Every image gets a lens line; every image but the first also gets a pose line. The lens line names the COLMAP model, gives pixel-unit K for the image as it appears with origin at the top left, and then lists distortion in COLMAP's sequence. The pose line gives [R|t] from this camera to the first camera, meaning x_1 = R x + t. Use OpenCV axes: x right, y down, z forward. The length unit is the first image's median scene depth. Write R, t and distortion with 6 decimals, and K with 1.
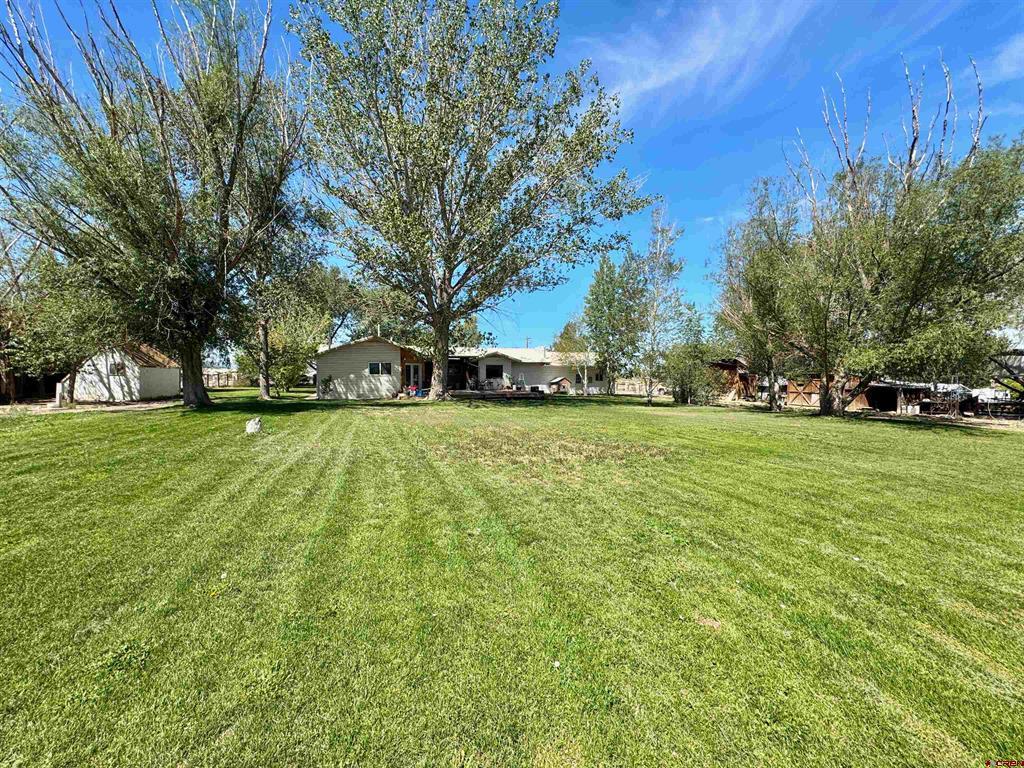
lens RADIAL K [[410.3, 0, 512.0], [0, 410.3, 384.0], [0, 0, 1]] dist [0.007545, 0.000098]
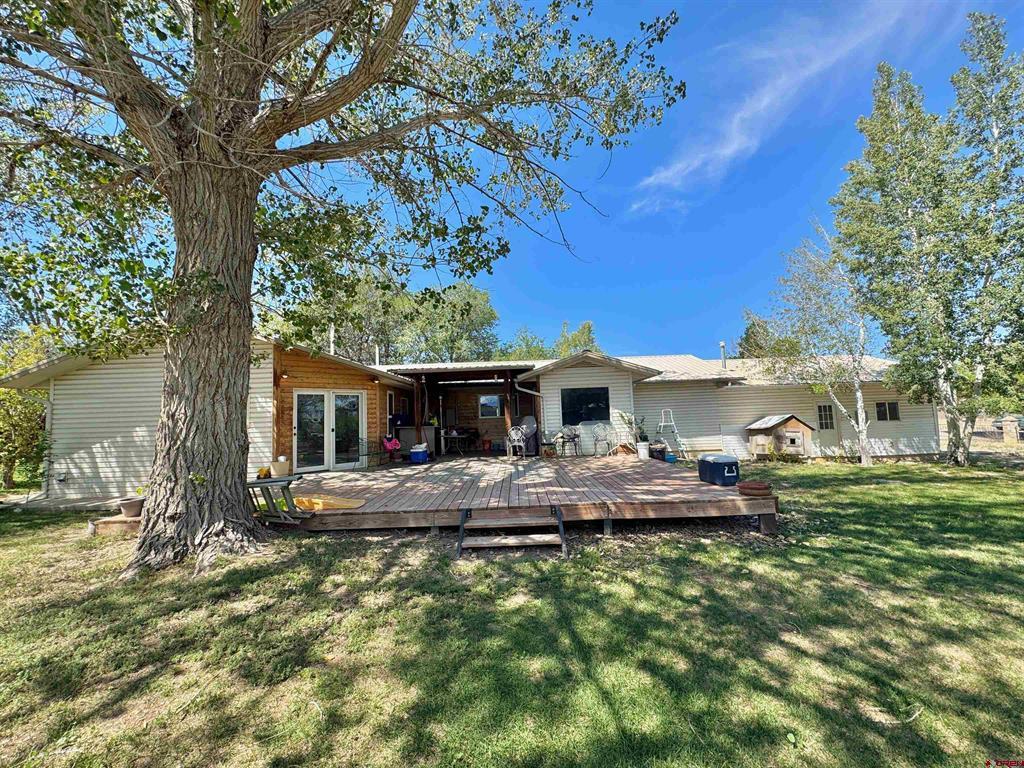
lens RADIAL K [[410.3, 0, 512.0], [0, 410.3, 384.0], [0, 0, 1]] dist [0.007545, 0.000098]
pose [[0.937959, -0.061384, -0.341269, 0.019936], [0.025624, 0.993785, -0.108324, -0.009909], [0.345797, 0.092859, 0.933703, 0.563362]]
